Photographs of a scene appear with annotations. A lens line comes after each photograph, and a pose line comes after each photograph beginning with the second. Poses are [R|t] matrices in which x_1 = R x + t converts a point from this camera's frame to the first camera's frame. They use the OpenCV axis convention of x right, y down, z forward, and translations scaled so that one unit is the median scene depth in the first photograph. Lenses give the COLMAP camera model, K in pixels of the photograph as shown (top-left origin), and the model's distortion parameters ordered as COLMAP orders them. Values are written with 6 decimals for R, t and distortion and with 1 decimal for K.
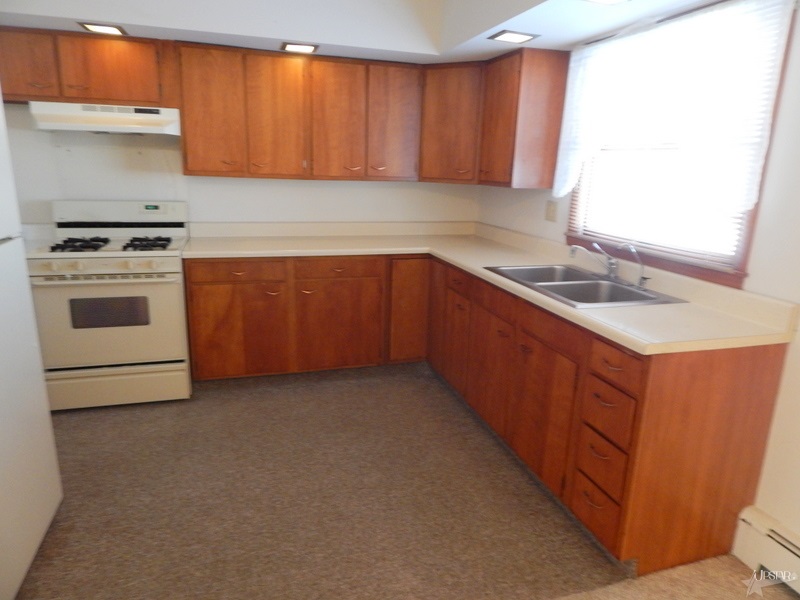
lens RADIAL K [[516.8, 0, 392.5], [0, 516.8, 299.5], [0, 0, 1]] dist [-0.003829, -0.005756]
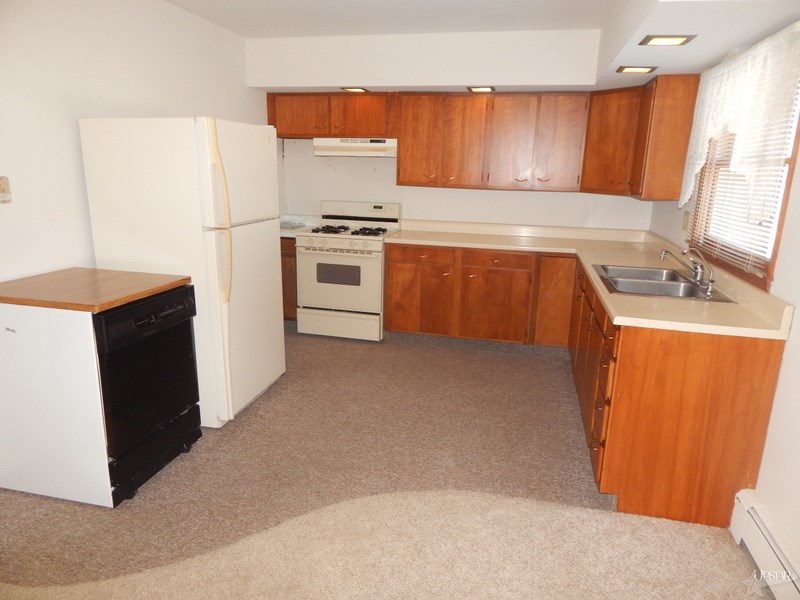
lens RADIAL K [[526.2, 0, 403.8], [0, 526.2, 300.2], [0, 0, 1]] dist [0.001448, -0.000473]
pose [[0.860378, 0.115392, -0.496421, 0.375609], [-0.125010, 0.992058, 0.013938, 0.051633], [0.494087, 0.050066, 0.867970, -0.233505]]
